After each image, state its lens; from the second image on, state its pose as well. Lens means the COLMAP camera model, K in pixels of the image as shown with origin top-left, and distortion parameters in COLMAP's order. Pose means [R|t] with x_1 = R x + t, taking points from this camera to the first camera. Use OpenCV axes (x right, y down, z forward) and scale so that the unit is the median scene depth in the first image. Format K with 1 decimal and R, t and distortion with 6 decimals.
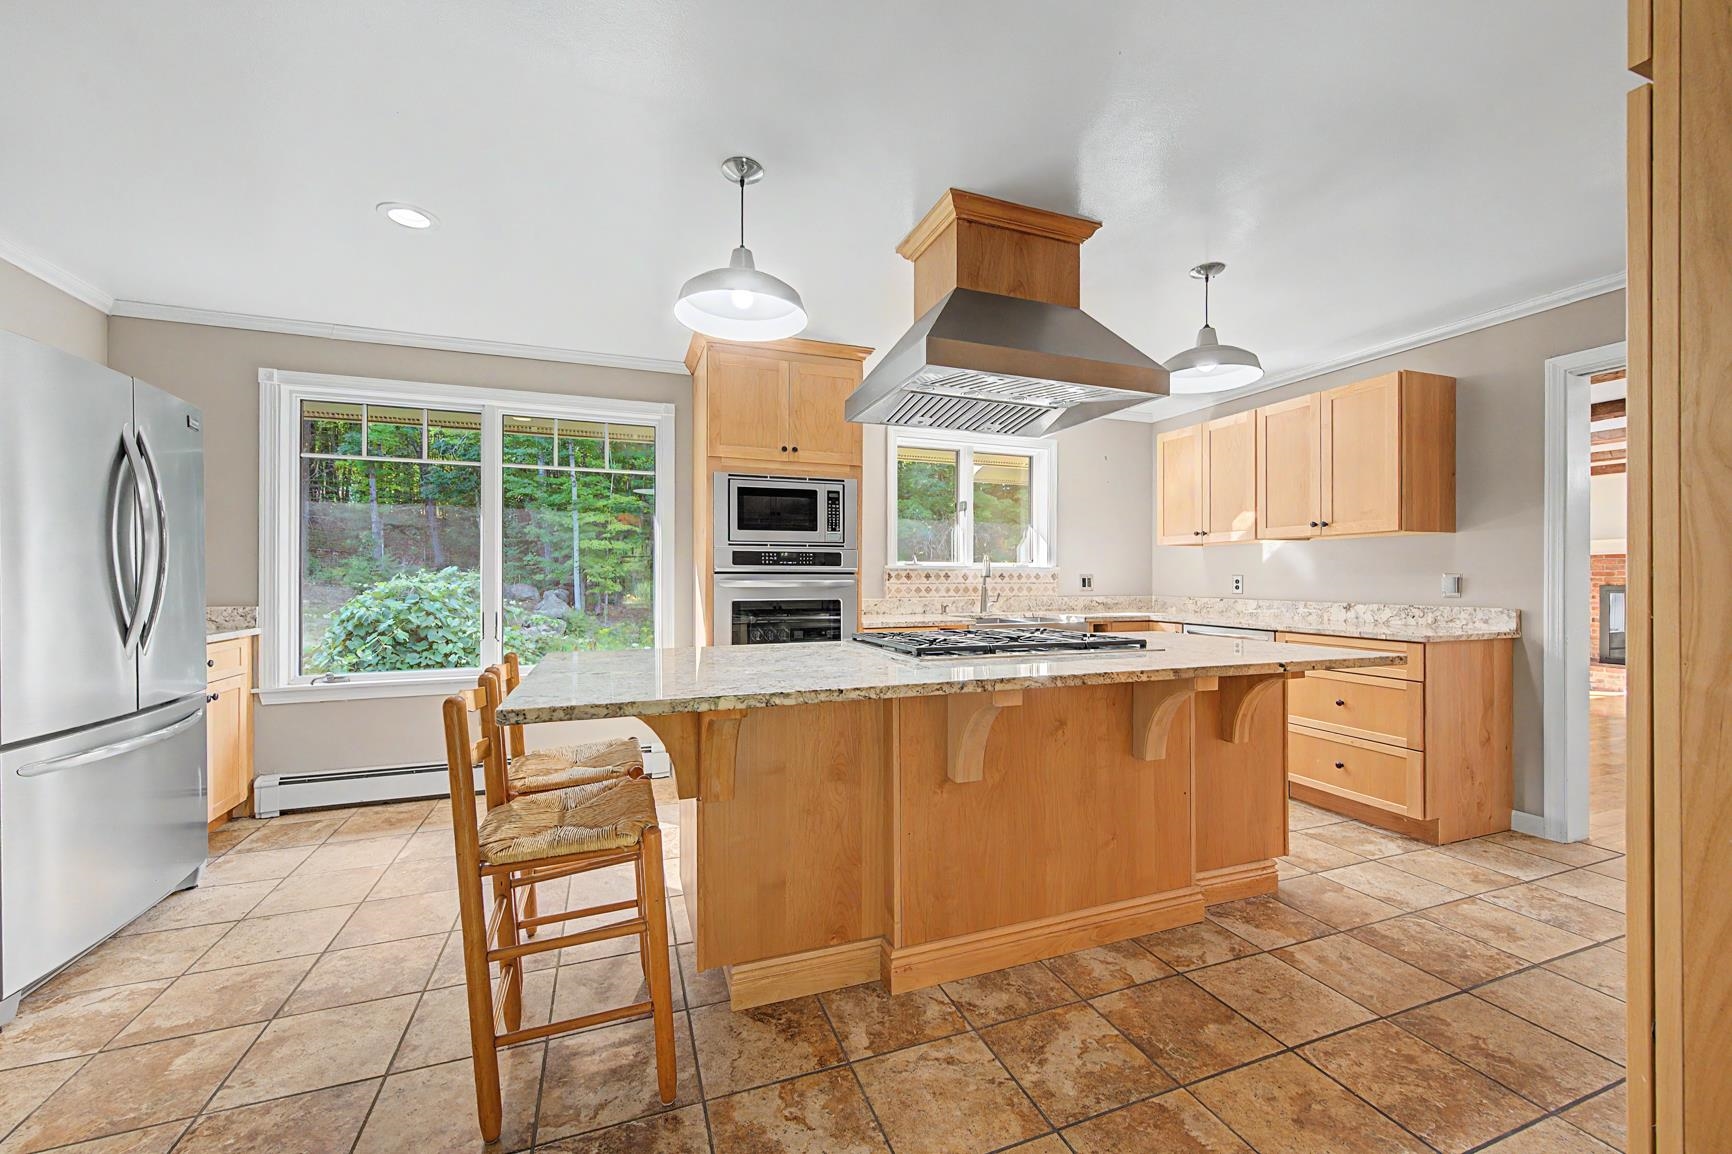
lens RADIAL K [[678.4, 0, 869.1], [0, 678.4, 575.1], [0, 0, 1]] dist [0.001526, 0.000008]
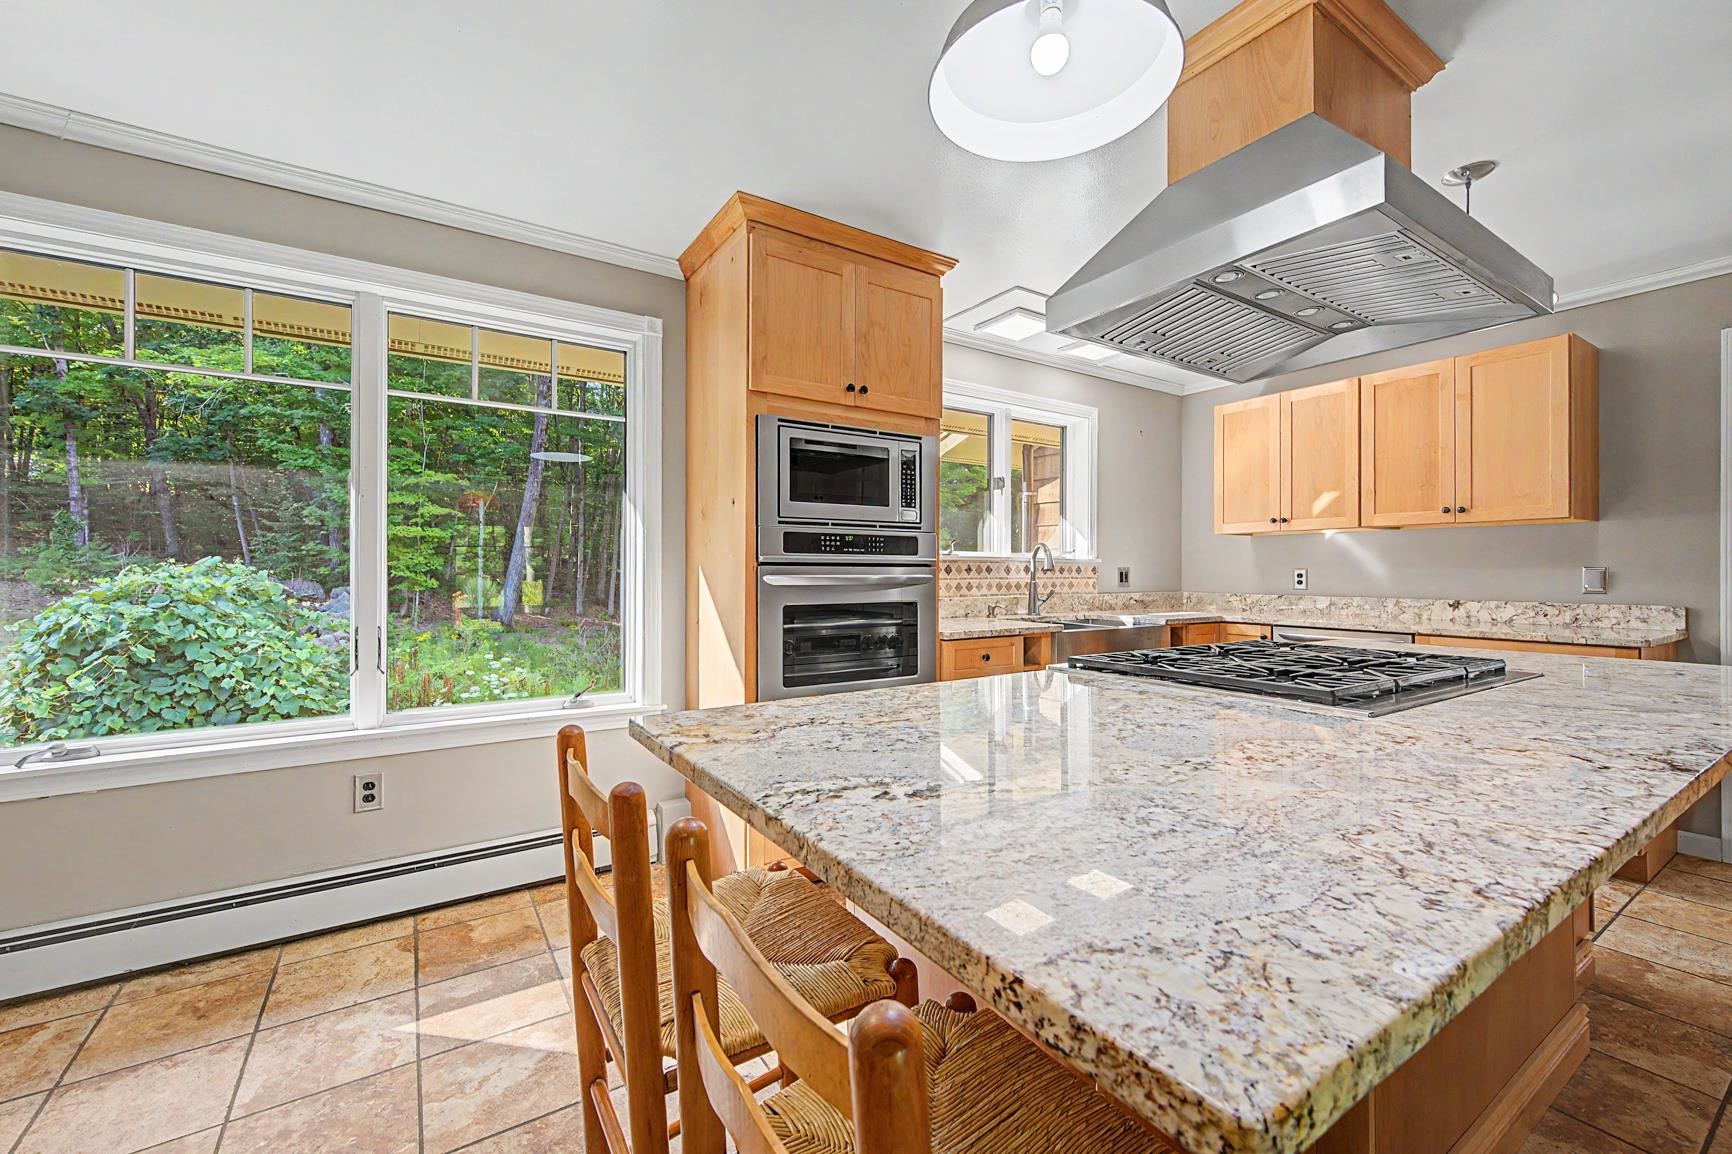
lens RADIAL K [[707.3, 0, 867.6], [0, 707.3, 567.2], [0, 0, 1]] dist [-0.000020, -0.000161]
pose [[0.976205, 0.001246, 0.216847, -0.249758], [-0.000762, 0.999997, -0.002317, 0.001027], [-0.216849, 0.002097, 0.976203, 0.266222]]
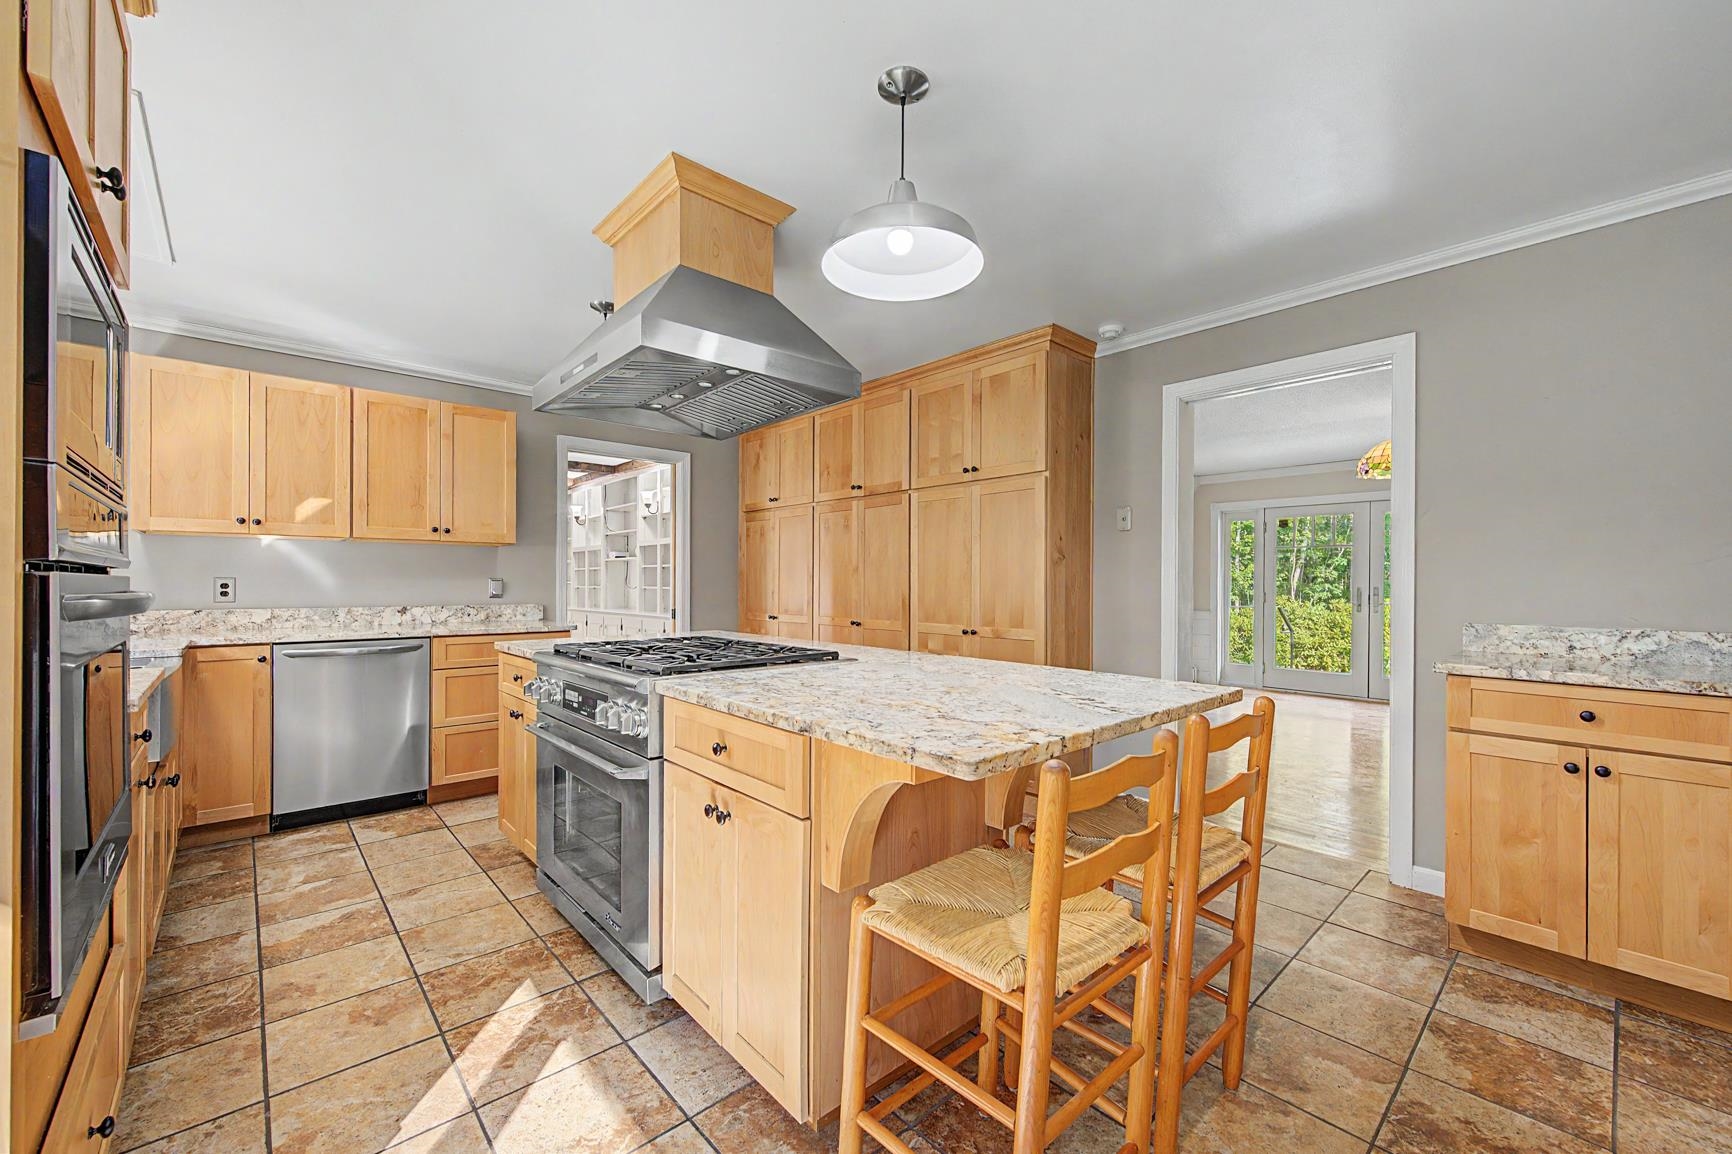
lens RADIAL K [[693.3, 0, 869.8], [0, 693.3, 580.1], [0, 0, 1]] dist [0.002142, -0.000257]
pose [[-0.368389, -0.000193, 0.929672, -0.524504], [-0.008145, 0.999962, -0.003020, -0.000914], [-0.929636, -0.008685, -0.368376, 0.742424]]
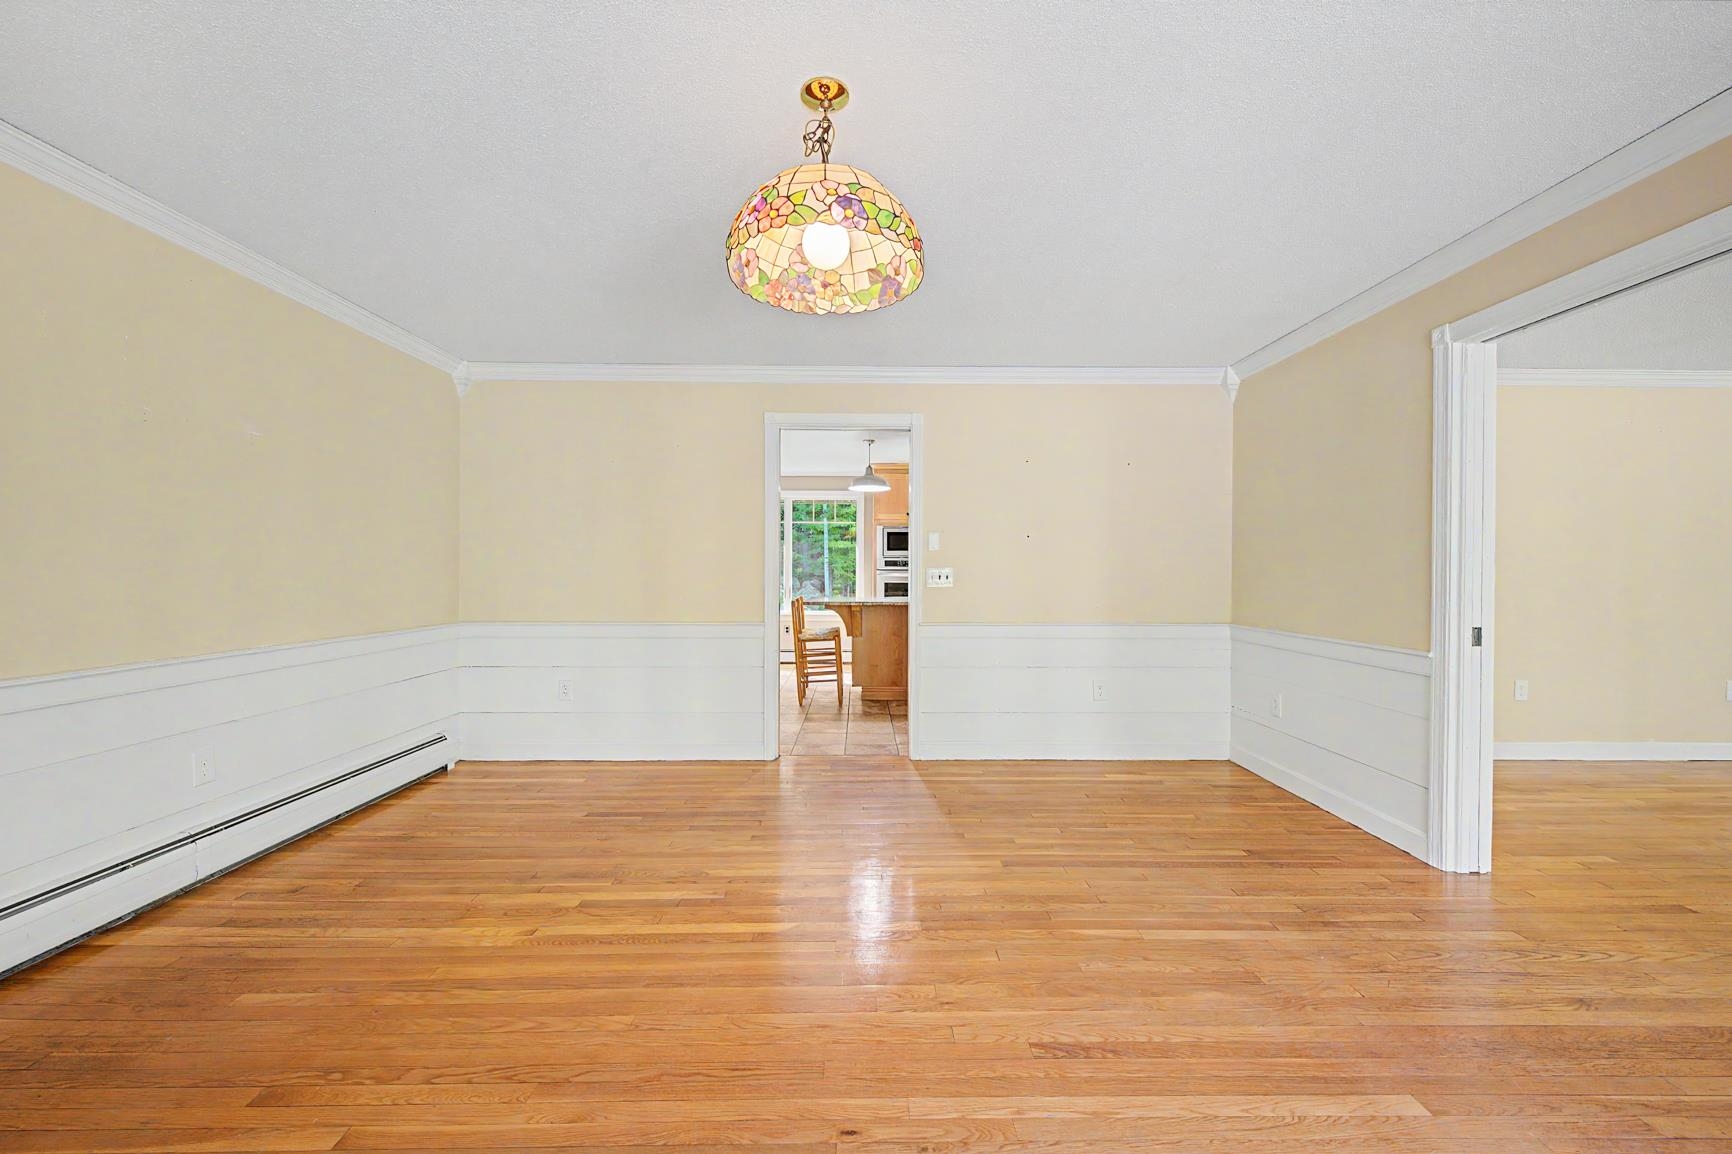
lens RADIAL K [[677.8, 0, 869.5], [0, 677.8, 573.8], [0, 0, 1]] dist [0.009597, -0.004620]
pose [[0.940759, 0.004684, -0.339044, 0.475603], [-0.002004, 0.999964, 0.008253, -0.008343], [0.339070, -0.007084, 0.940734, -1.052390]]
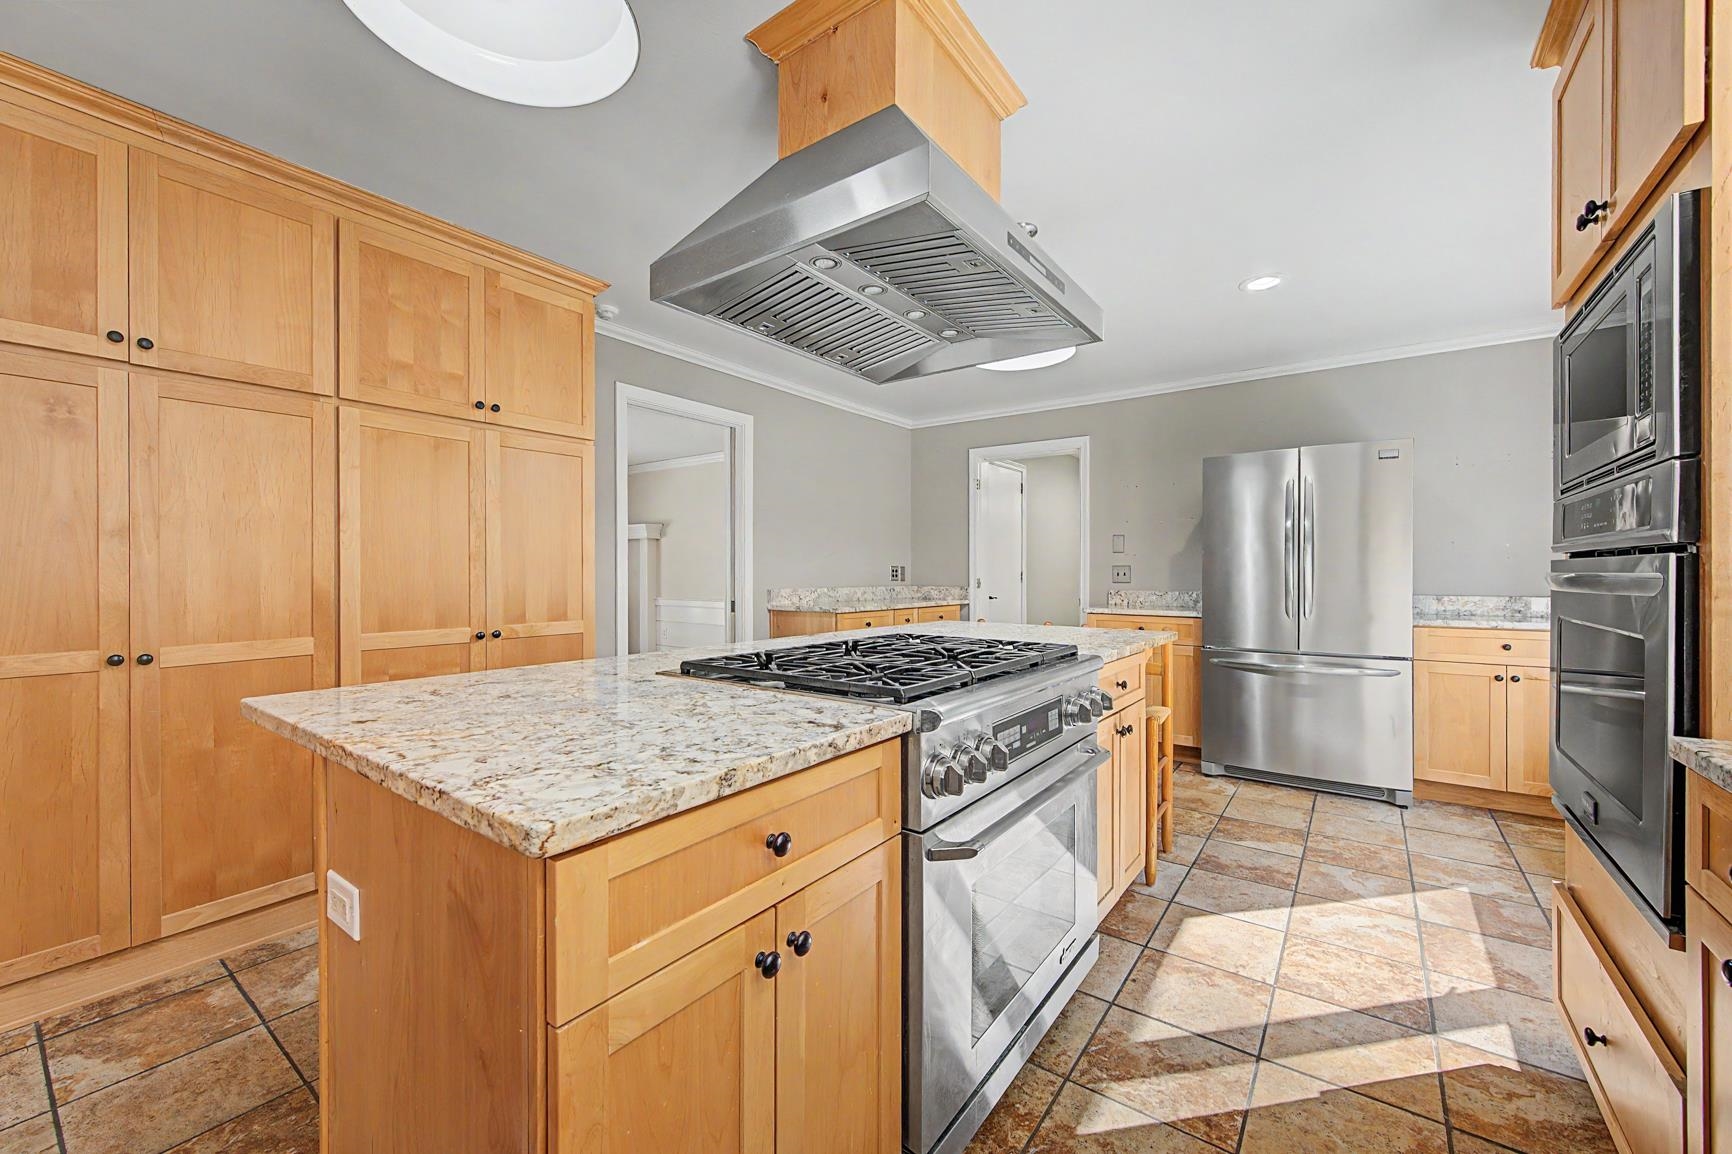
lens RADIAL K [[677.8, 0, 869.5], [0, 677.8, 573.8], [0, 0, 1]] dist [0.009597, -0.004620]
pose [[-0.838006, 0.000410, -0.545660, 0.384786], [0.000700, 1.000000, -0.000324, 0.007204], [0.545660, -0.000653, -0.838006, 1.032374]]
